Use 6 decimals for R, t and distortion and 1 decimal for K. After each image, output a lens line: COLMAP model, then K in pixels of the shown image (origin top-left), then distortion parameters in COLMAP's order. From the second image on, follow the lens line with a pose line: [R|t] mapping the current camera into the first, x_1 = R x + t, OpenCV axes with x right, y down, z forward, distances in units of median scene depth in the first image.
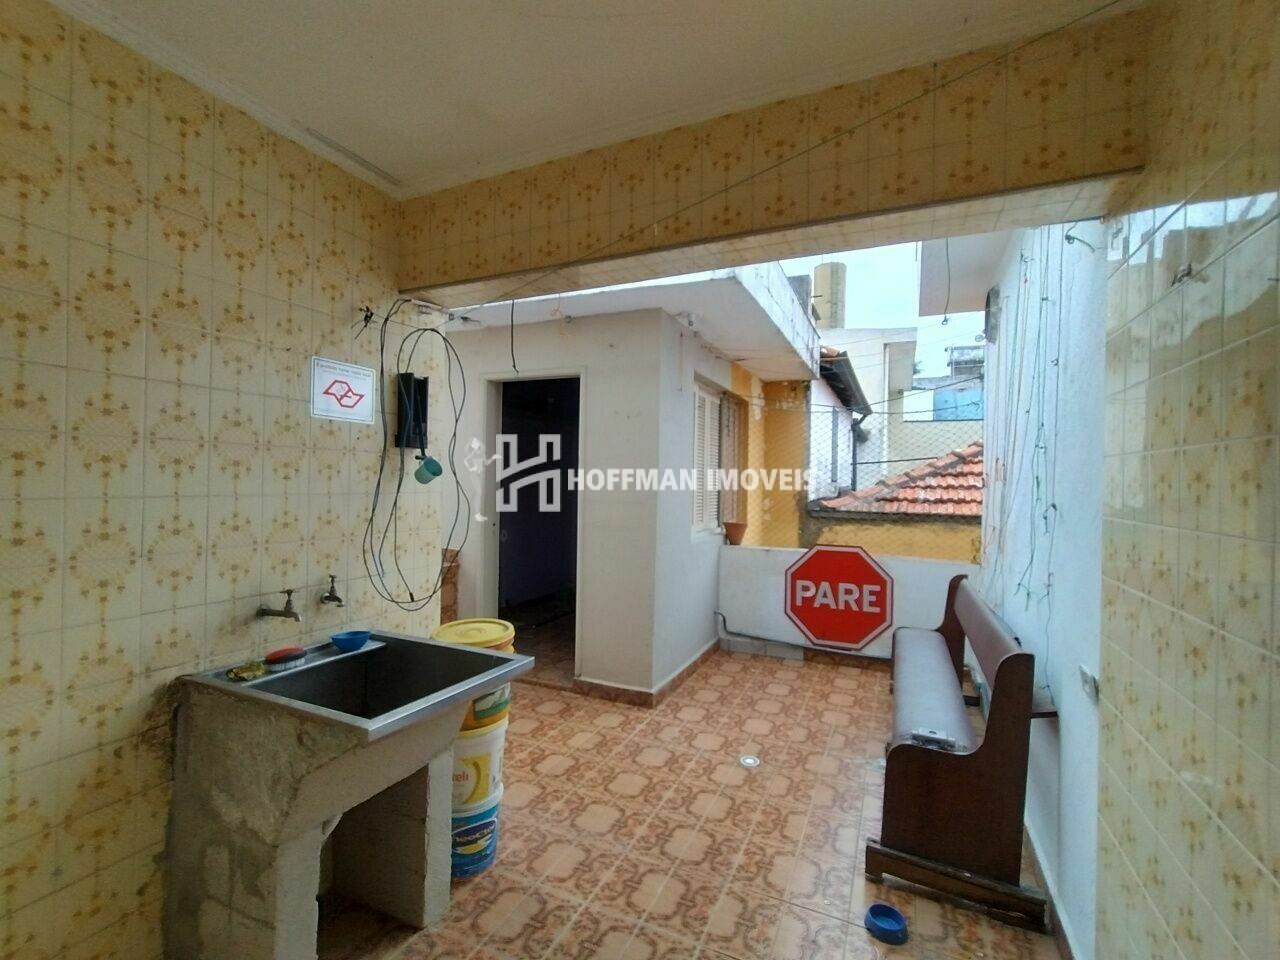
lens RADIAL K [[571.3, 0, 640.0], [0, 571.3, 480.0], [0, 0, 1]] dist [-0.001487, -0.000152]
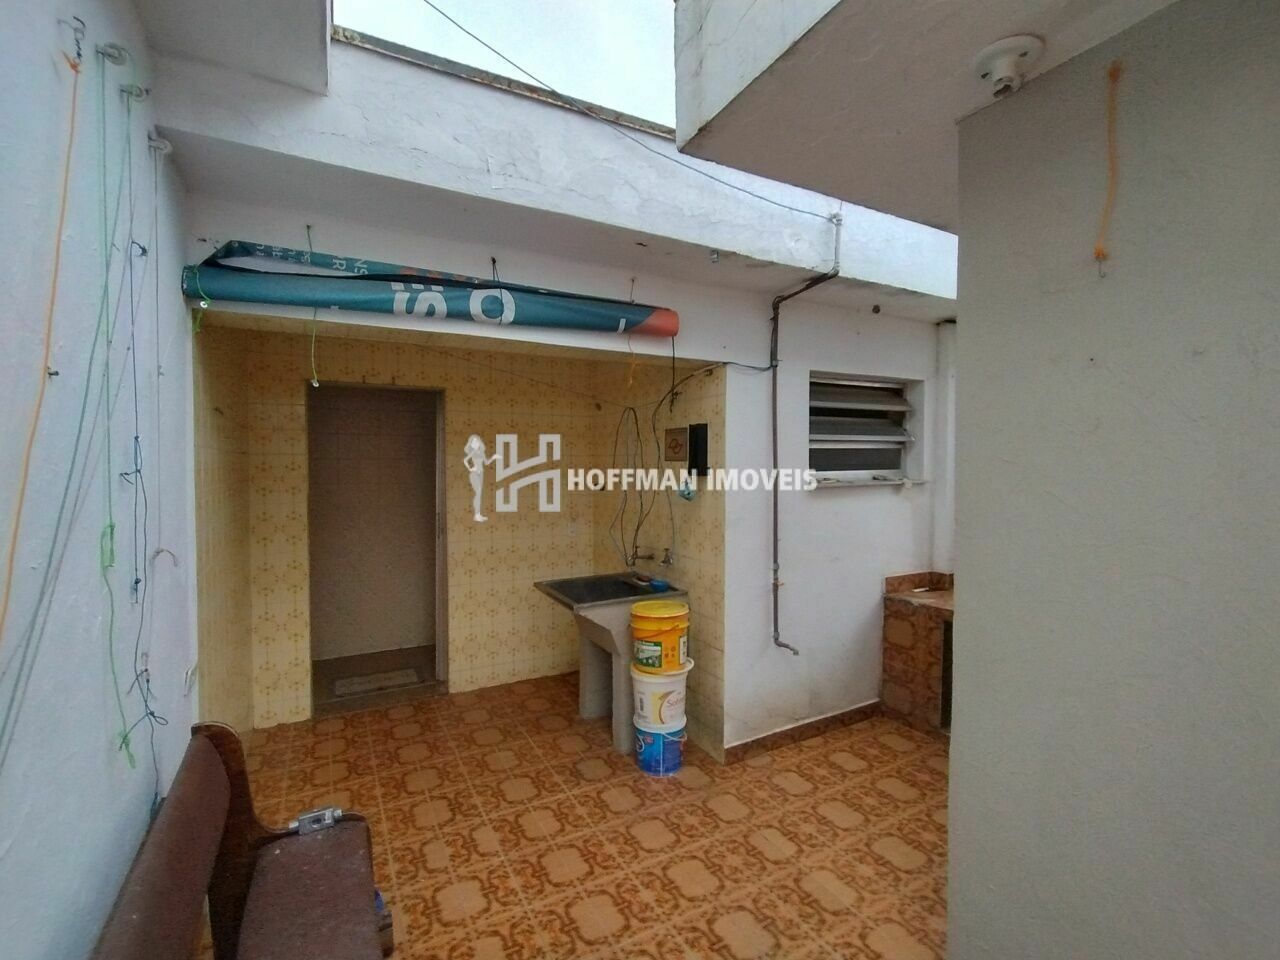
lens RADIAL K [[571.3, 0, 640.0], [0, 571.3, 480.0], [0, 0, 1]] dist [-0.001487, -0.000152]
pose [[-0.587026, 0.007813, -0.809531, 0.824397], [-0.008452, 0.999840, 0.015778, -0.064671], [0.809524, 0.016105, -0.586866, 1.695572]]
